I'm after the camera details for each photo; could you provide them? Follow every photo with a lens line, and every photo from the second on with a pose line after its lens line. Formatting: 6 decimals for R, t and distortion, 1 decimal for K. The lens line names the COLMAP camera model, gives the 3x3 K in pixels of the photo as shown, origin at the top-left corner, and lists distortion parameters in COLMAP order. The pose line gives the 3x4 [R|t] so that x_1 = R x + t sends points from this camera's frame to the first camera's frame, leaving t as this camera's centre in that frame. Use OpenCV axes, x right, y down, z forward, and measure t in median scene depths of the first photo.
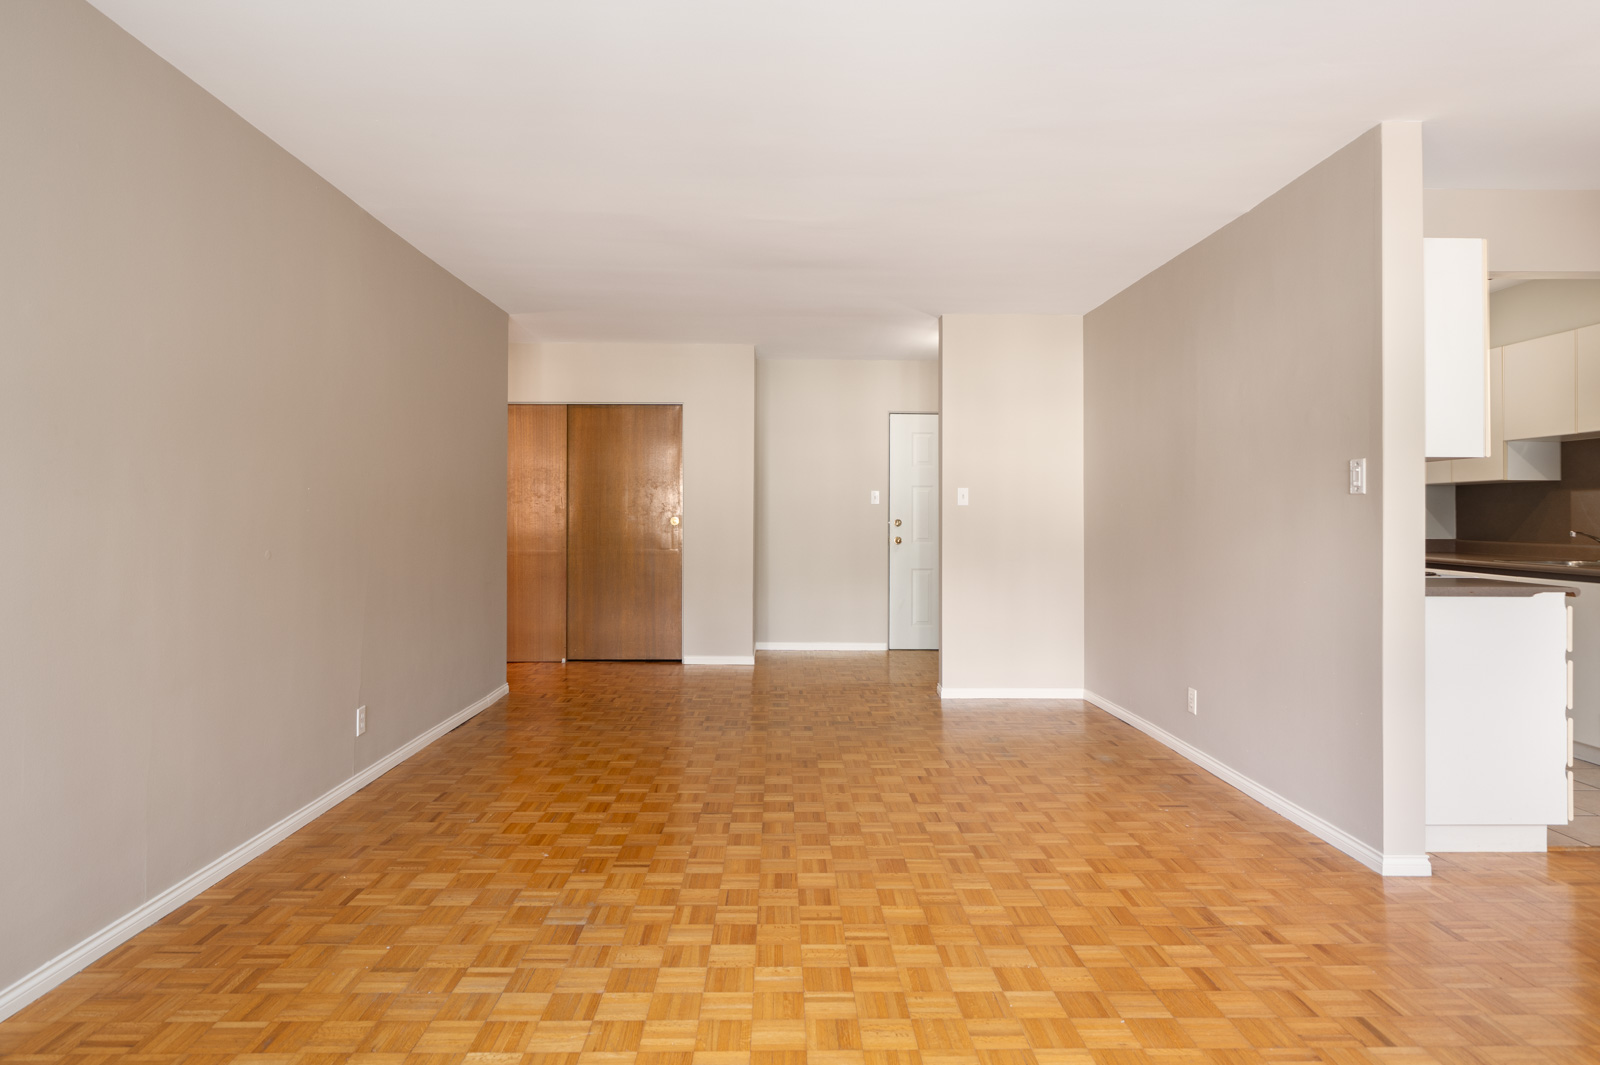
lens RADIAL K [[895.4, 0, 797.1], [0, 895.4, 501.4], [0, 0, 1]] dist [0.000729, 0.000777]
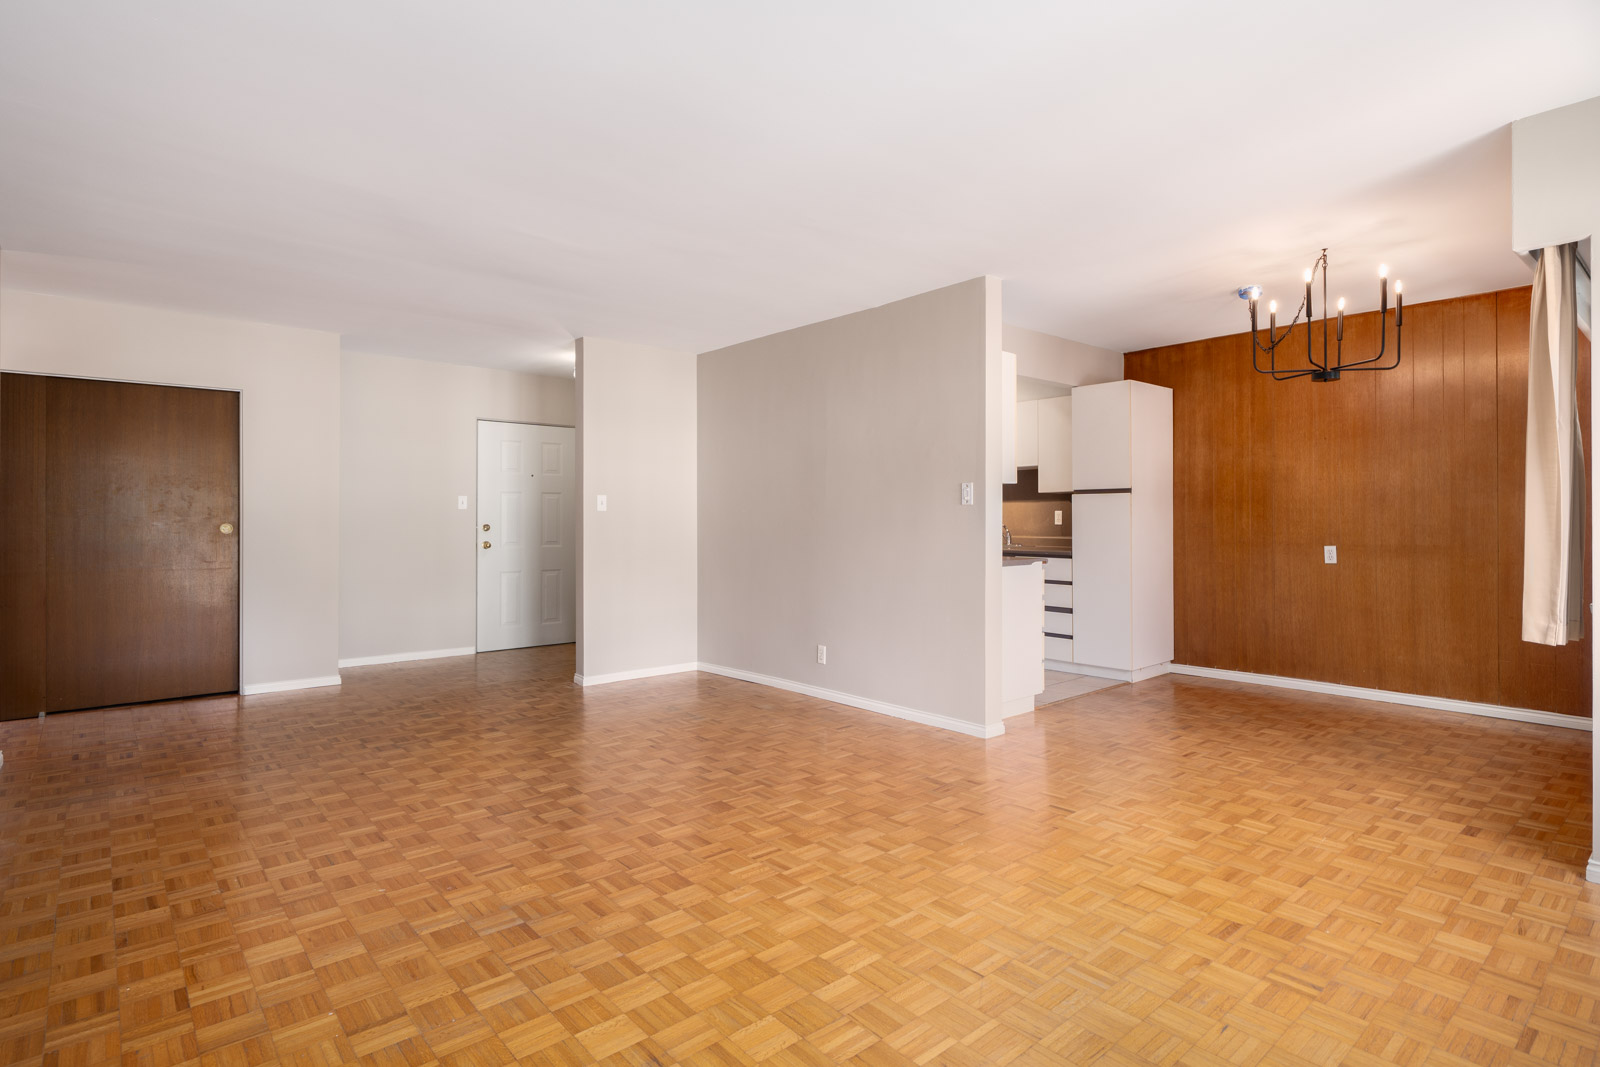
lens RADIAL K [[818.7, 0, 864.3], [0, 818.7, 516.0], [0, 0, 1]] dist [0.002114, 0.000909]
pose [[0.741638, -0.002670, 0.670795, -0.481728], [-0.004943, 0.999943, 0.009445, -0.001064], [-0.670782, -0.010320, 0.741583, 0.043939]]
